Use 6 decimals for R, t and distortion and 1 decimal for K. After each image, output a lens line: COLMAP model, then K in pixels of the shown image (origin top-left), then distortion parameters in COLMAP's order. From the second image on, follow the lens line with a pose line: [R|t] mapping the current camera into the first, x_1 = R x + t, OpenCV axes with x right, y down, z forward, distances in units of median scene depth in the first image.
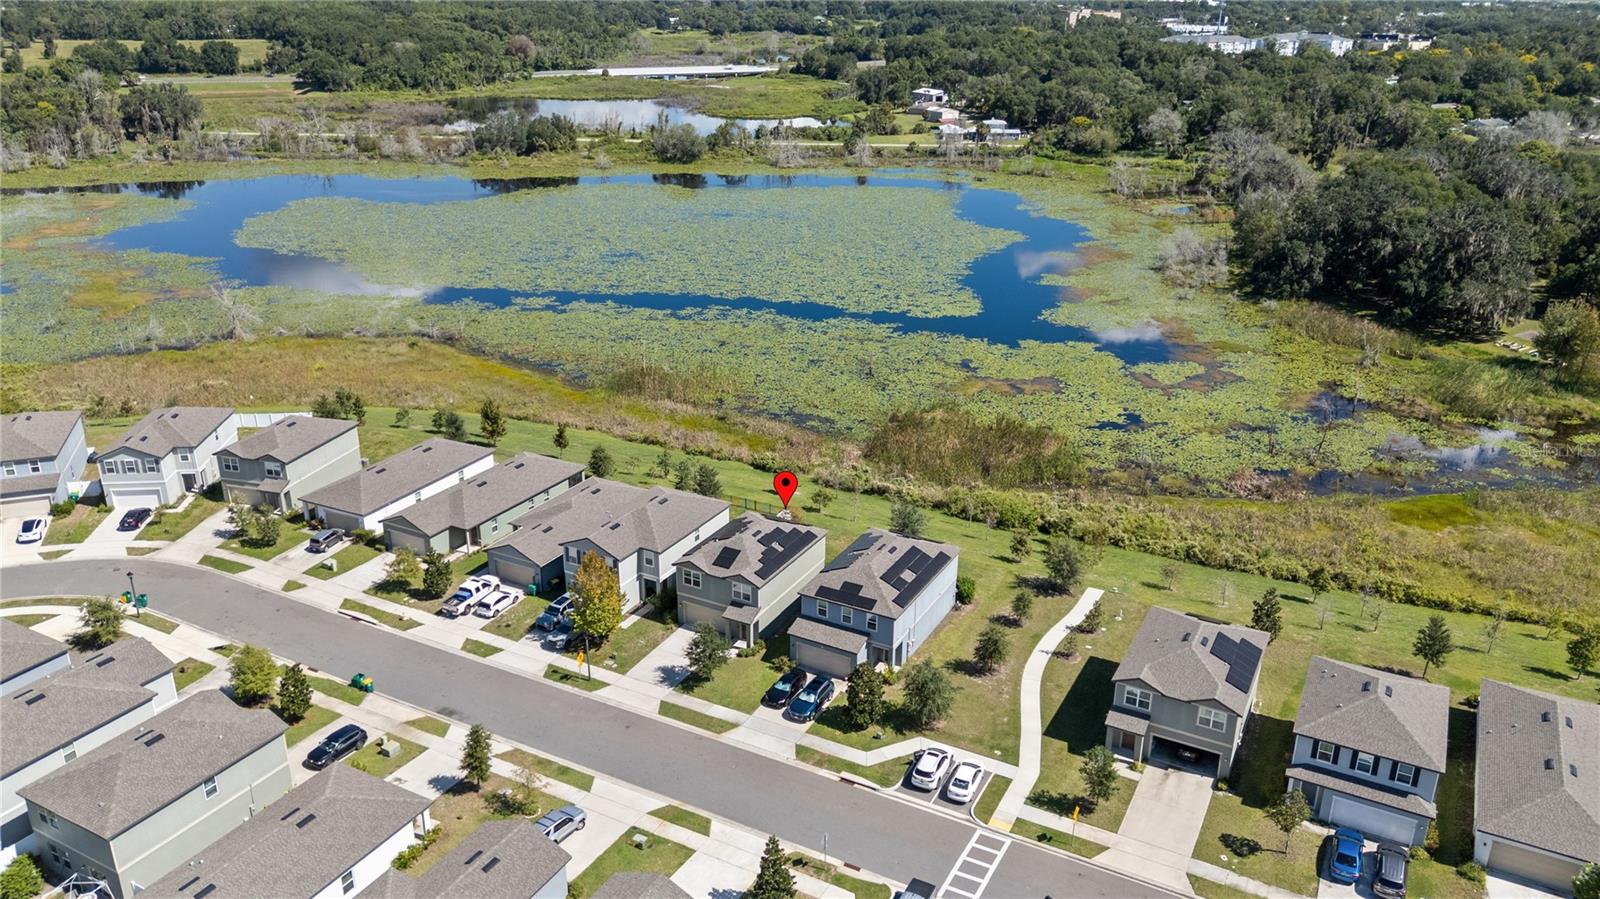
lens RADIAL K [[1169.7, 0, 803.8], [0, 1169.7, 449.5], [0, 0, 1]] dist [0.054688, -0.057197]
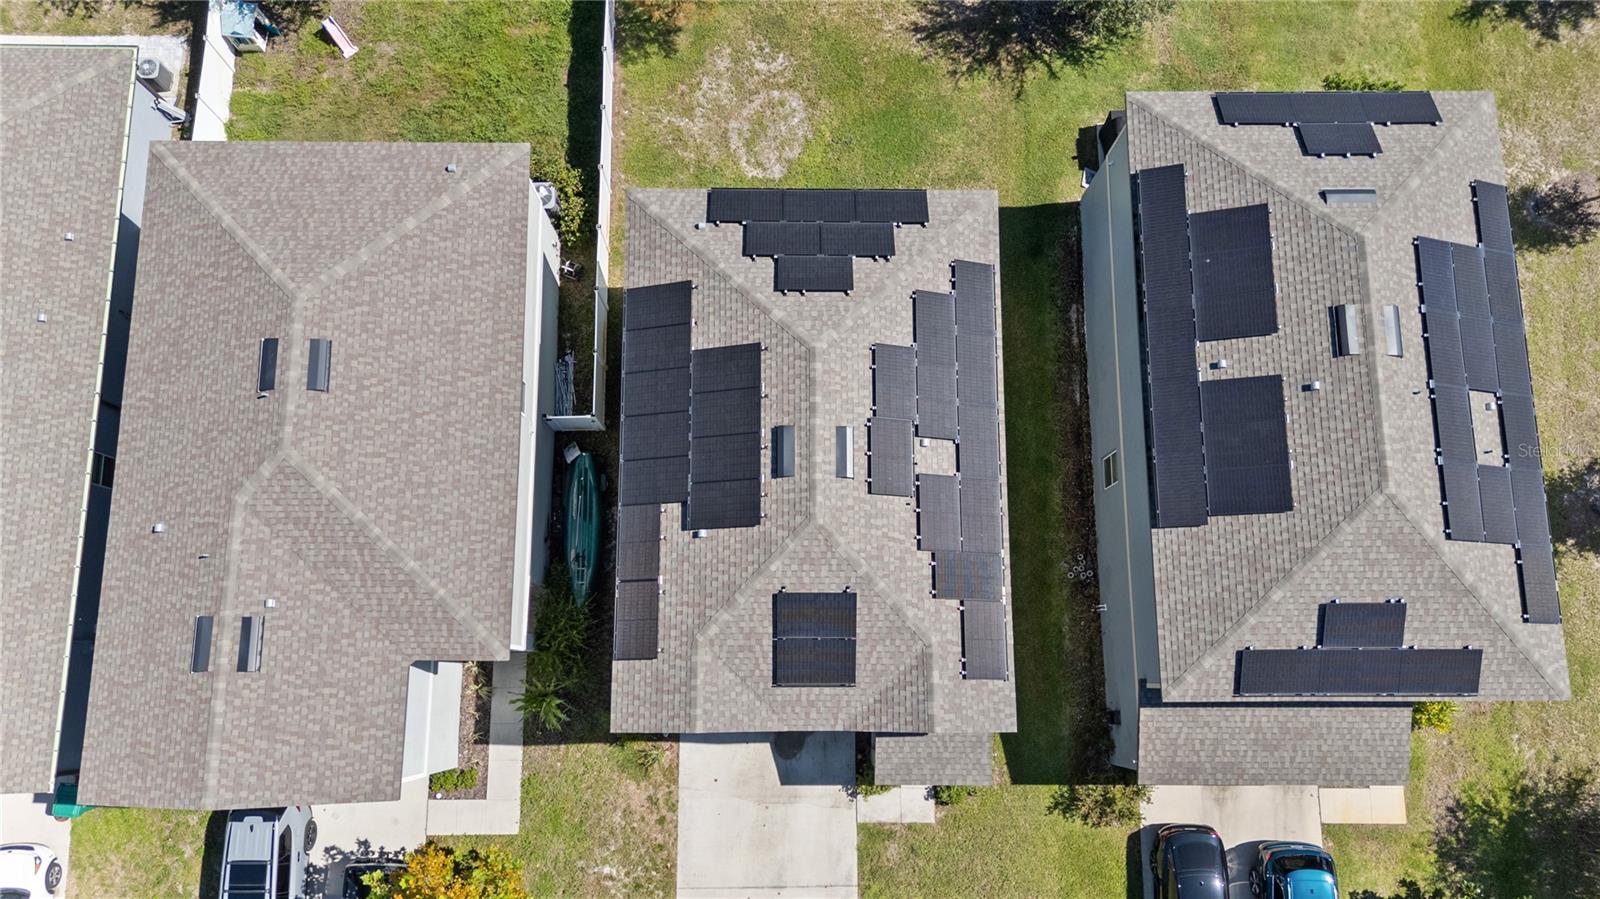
lens RADIAL K [[1169.7, 0, 798.7], [0, 1169.7, 440.9], [0, 0, 1]] dist [0.054688, -0.057197]
pose [[0.877069, -0.468754, 0.104977, -0.049665], [0.165844, 0.500585, 0.849653, -0.093195], [-0.450828, -0.727795, 0.516787, 0.593935]]
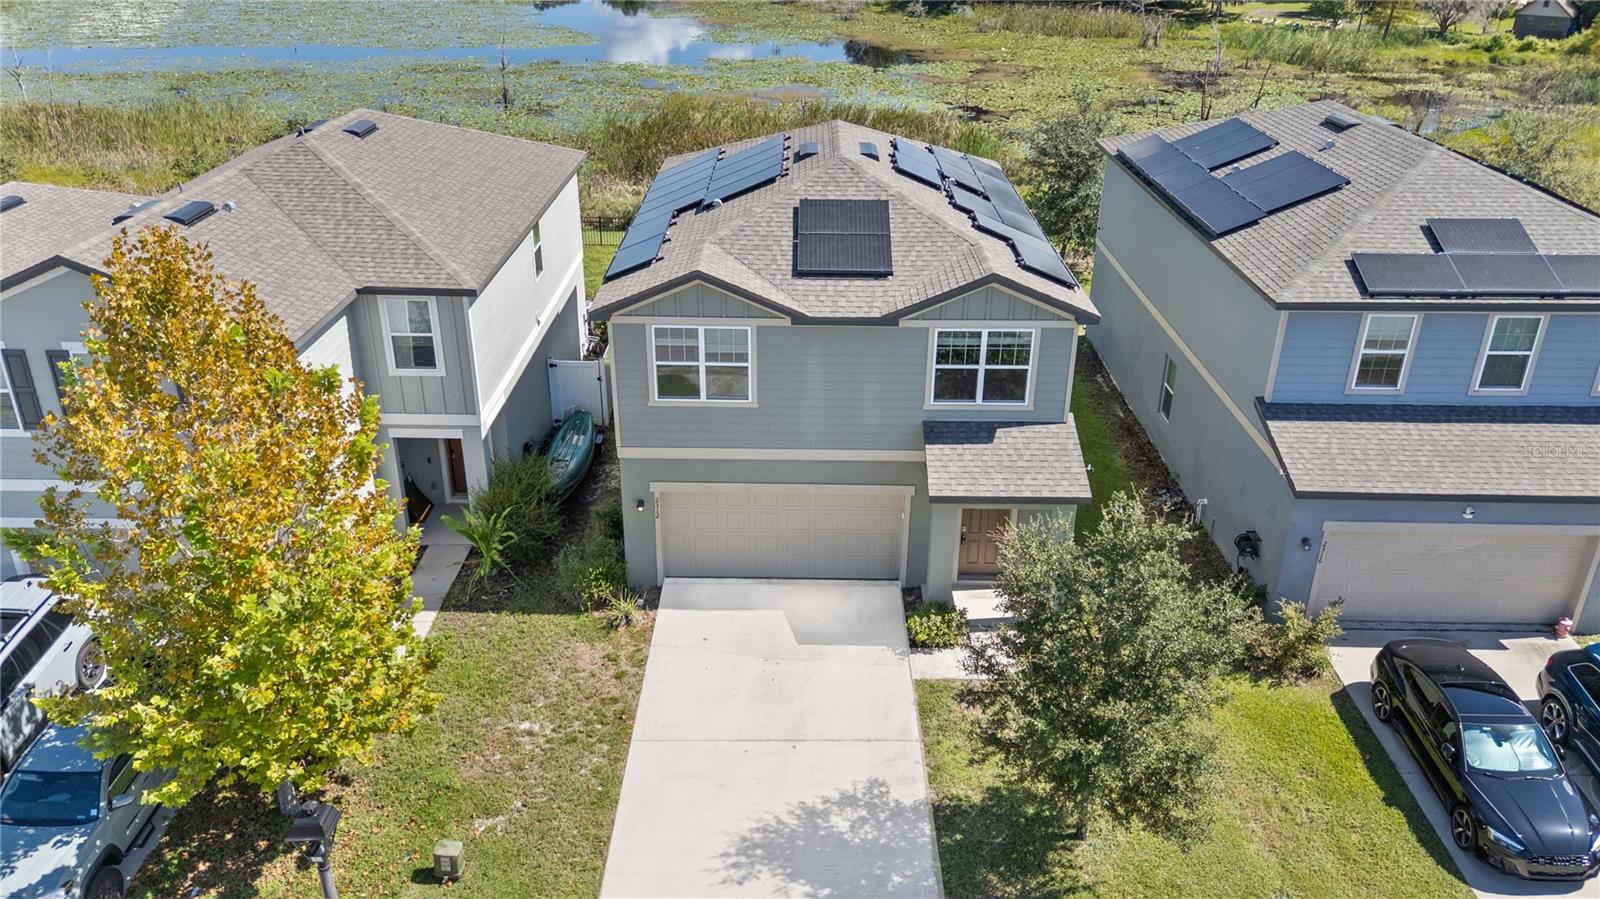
lens RADIAL K [[1169.7, 0, 800.0], [0, 1169.7, 450.3], [0, 0, 1]] dist [0.054688, -0.057197]
pose [[0.881289, -0.202452, 0.427016, -0.113578], [0.168357, 0.978806, 0.116599, 0.068907], [-0.441571, -0.030866, 0.896695, 0.532313]]
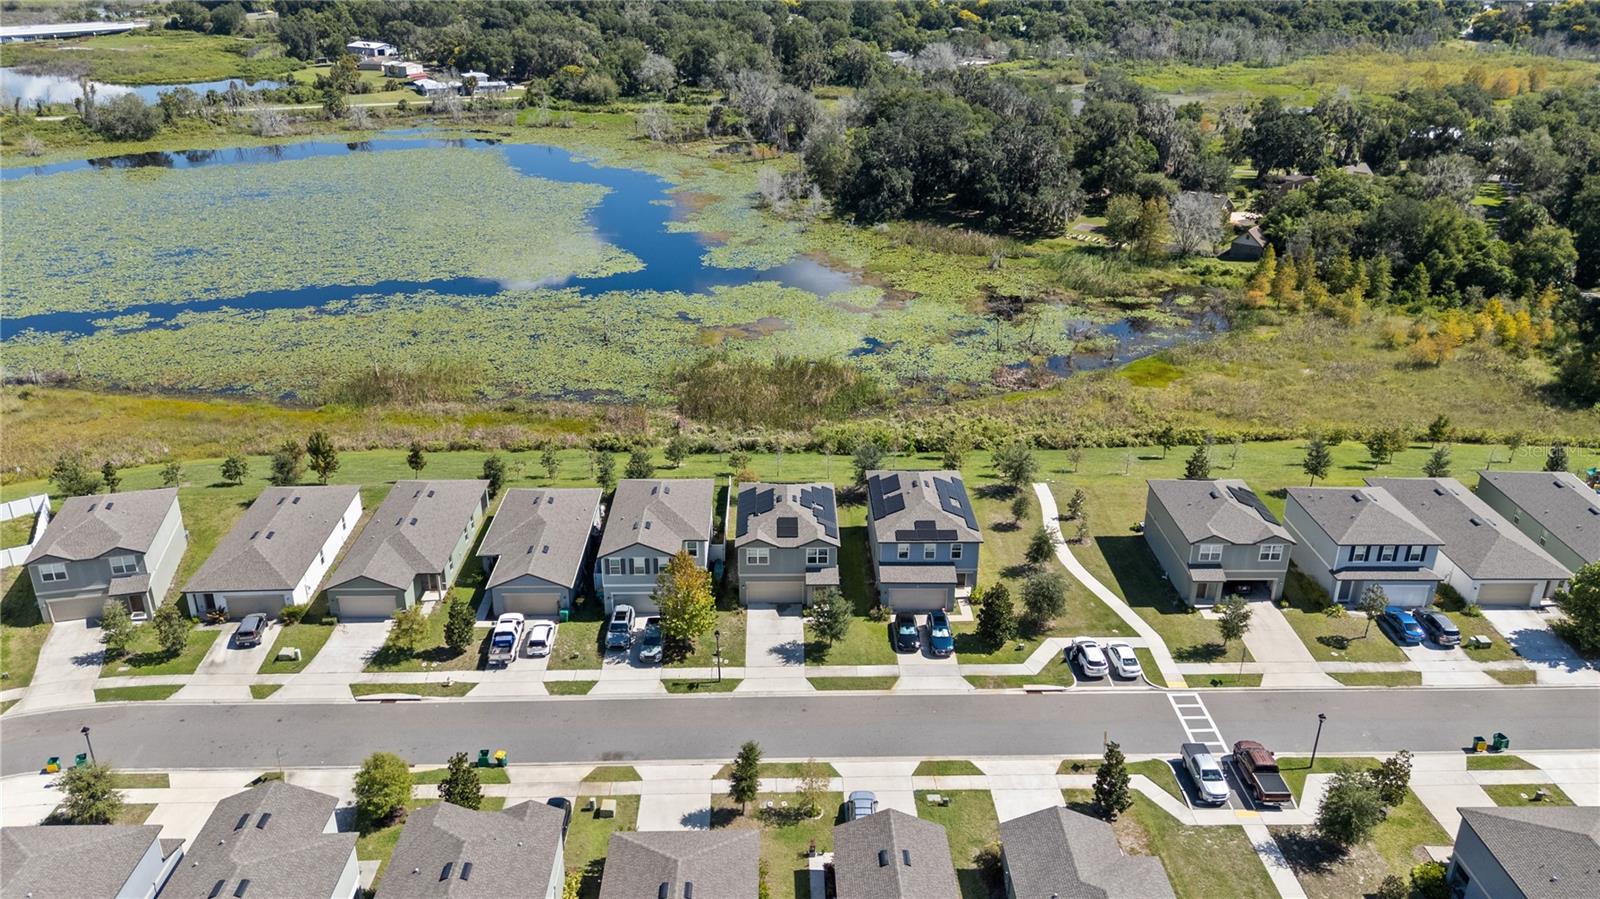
lens RADIAL K [[1169.7, 0, 801.0], [0, 1169.7, 445.7], [0, 0, 1]] dist [0.054688, -0.057197]
pose [[0.867953, -0.196888, 0.455952, -0.324391], [0.179607, 0.980362, 0.081437, -0.035214], [-0.463031, 0.011209, 0.886271, 0.077524]]
